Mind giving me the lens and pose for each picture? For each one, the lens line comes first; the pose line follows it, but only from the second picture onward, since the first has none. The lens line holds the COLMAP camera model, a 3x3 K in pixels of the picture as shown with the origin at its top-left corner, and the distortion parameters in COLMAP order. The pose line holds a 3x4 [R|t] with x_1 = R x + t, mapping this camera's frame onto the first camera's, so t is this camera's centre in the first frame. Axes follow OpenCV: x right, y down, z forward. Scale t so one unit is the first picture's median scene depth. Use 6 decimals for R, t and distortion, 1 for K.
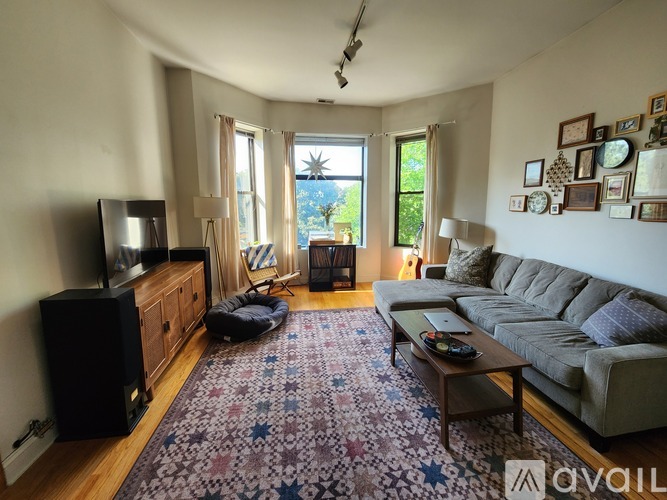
lens RADIAL K [[274.6, 0, 333.7], [0, 274.6, 244.6], [0, 0, 1]] dist [0.002076, -0.000217]
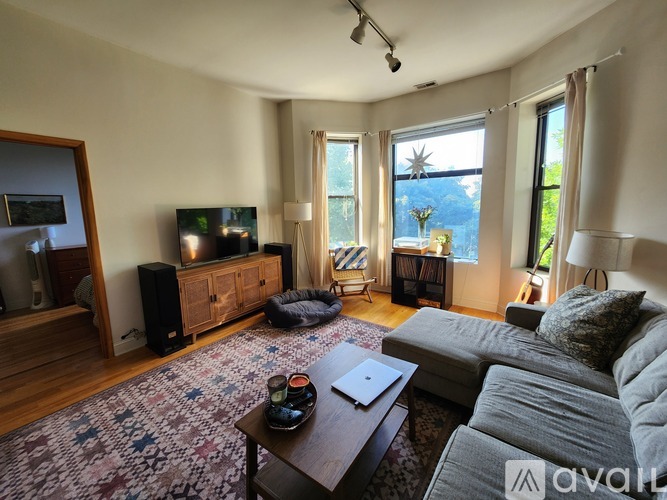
lens RADIAL K [[274.6, 0, 333.7], [0, 274.6, 244.6], [0, 0, 1]] dist [0.002076, -0.000217]
pose [[0.713568, 0.087563, -0.695092, 0.551010], [-0.083937, 0.995697, 0.039263, -0.057198], [0.695539, 0.030327, 0.717848, 0.287069]]
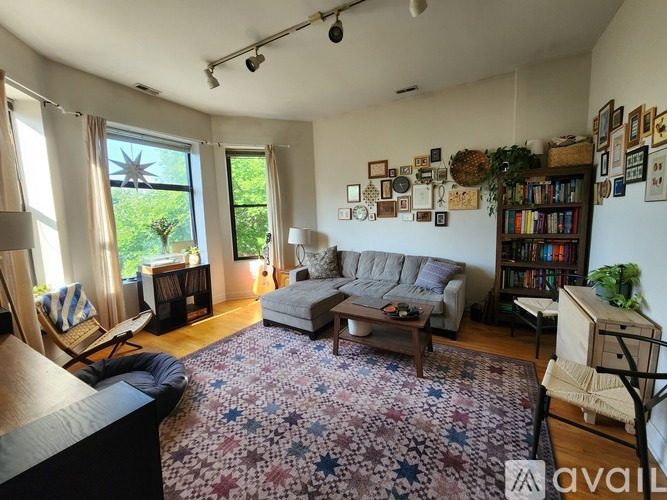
lens RADIAL K [[274.6, 0, 333.7], [0, 274.6, 244.6], [0, 0, 1]] dist [0.002076, -0.000217]
pose [[0.621747, -0.102288, 0.776510, -0.487464], [0.138951, 0.990114, 0.019168, -0.031988], [-0.770794, 0.095979, 0.629813, 0.187148]]
